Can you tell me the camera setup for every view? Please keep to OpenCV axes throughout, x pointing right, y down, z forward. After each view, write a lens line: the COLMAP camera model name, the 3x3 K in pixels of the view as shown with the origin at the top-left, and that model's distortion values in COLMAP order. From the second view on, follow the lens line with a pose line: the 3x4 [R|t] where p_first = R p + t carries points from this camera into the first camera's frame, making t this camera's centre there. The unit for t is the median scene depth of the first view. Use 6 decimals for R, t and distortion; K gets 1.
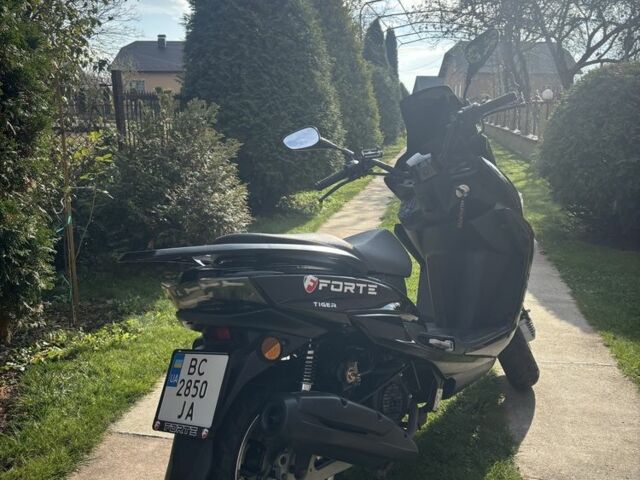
lens RADIAL K [[663.2, 0, 320.0], [0, 663.2, 240.0], [0, 0, 1]] dist [0.111993, -0.206196]
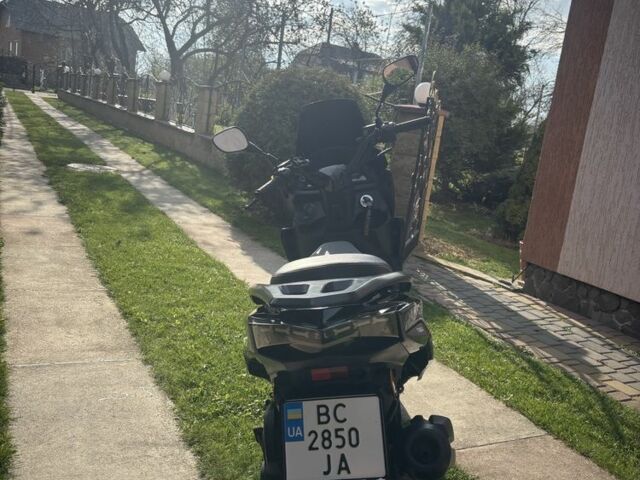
lens RADIAL K [[663.2, 0, 320.0], [0, 663.2, 240.0], [0, 0, 1]] dist [0.111993, -0.206196]
pose [[0.796061, -0.026337, 0.604643, -0.489212], [0.000121, 0.999060, 0.043357, -0.056801], [-0.605217, -0.034442, 0.795315, 0.195675]]
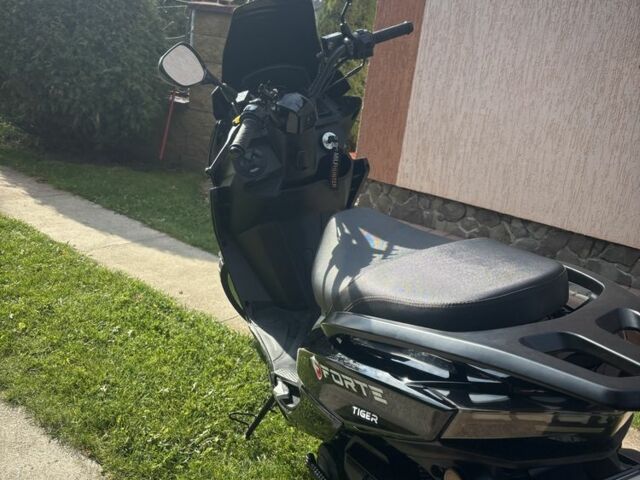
lens RADIAL K [[663.2, 0, 320.0], [0, 663.2, 240.0], [0, 0, 1]] dist [0.111993, -0.206196]
pose [[0.483158, -0.204375, 0.851346, -0.489514], [0.063649, 0.978000, 0.198657, -0.115161], [-0.873217, -0.041795, 0.485537, 0.618190]]
